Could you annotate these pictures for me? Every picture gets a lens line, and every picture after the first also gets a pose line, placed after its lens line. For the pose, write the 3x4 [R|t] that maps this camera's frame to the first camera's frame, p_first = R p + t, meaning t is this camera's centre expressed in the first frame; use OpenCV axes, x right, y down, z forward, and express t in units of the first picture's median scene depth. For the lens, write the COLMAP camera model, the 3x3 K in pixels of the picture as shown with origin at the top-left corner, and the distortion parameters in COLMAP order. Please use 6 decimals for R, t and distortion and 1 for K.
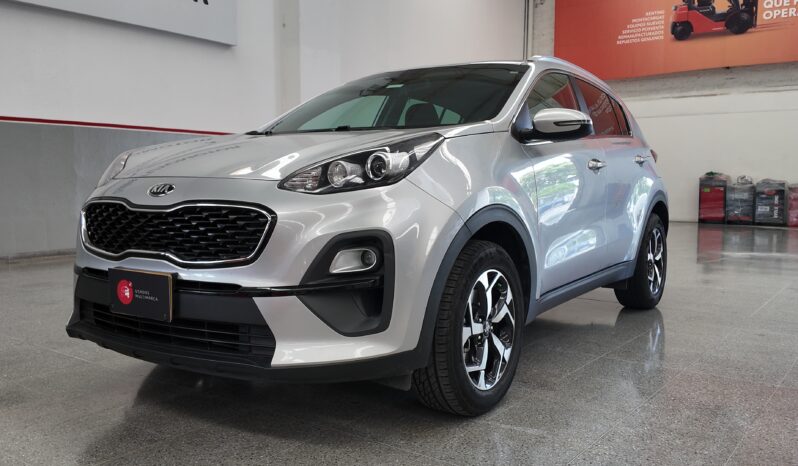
lens RADIAL K [[682.1, 0, 399.0], [0, 682.1, 233.0], [0, 0, 1]] dist [0.139511, -0.240046]
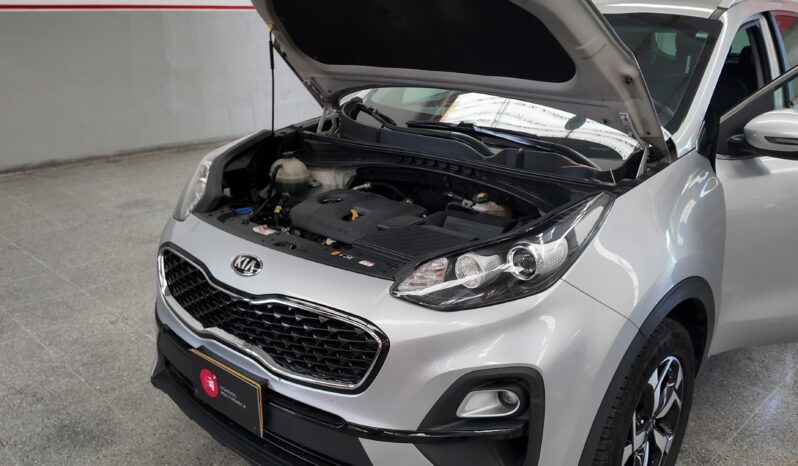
lens RADIAL K [[682.1, 0, 399.0], [0, 682.1, 233.0], [0, 0, 1]] dist [0.139511, -0.240046]
pose [[0.990168, 0.043922, -0.132812, -0.060328], [-0.011145, 0.971181, 0.238083, -0.267327], [0.139442, -0.234261, 0.962121, 0.249977]]
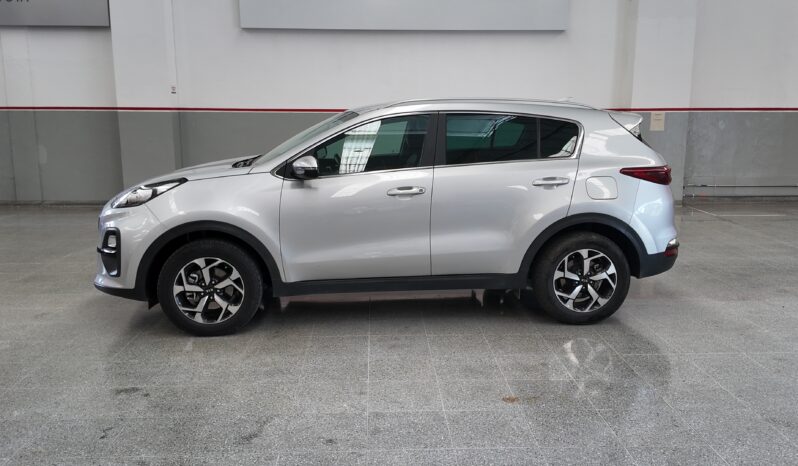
lens RADIAL K [[682.1, 0, 399.0], [0, 682.1, 233.0], [0, 0, 1]] dist [0.139511, -0.240046]
pose [[0.625395, 0.137233, -0.768146, 1.778479], [-0.060406, 0.989974, 0.127683, -0.260768], [0.777967, -0.033452, 0.627414, 0.285281]]
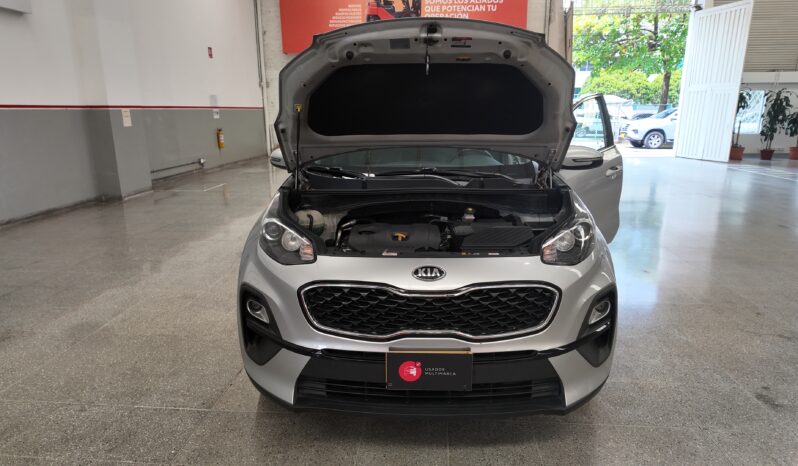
lens RADIAL K [[490.0, 0, 399.0], [0, 490.0, 233.0], [0, 0, 1]] dist [0.055772, -0.064366]
pose [[0.846177, -0.136337, 0.515167, -0.713333], [0.048170, 0.982330, 0.180850, -0.245939], [-0.530721, -0.128215, 0.837793, 0.359055]]
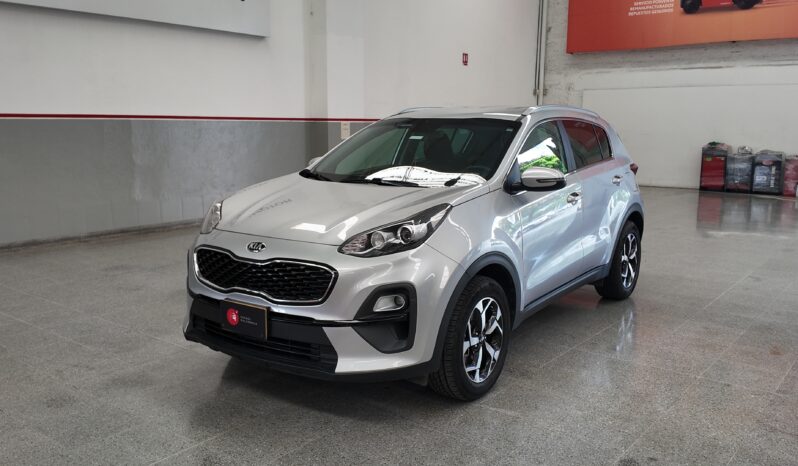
lens RADIAL K [[682.1, 0, 399.0], [0, 682.1, 233.0], [0, 0, 1]] dist [0.139511, -0.240046]
pose [[0.999699, 0.006846, -0.023546, -0.009657], [-0.004840, 0.996438, 0.084194, -0.197657], [0.024038, -0.084055, 0.996171, -0.391197]]
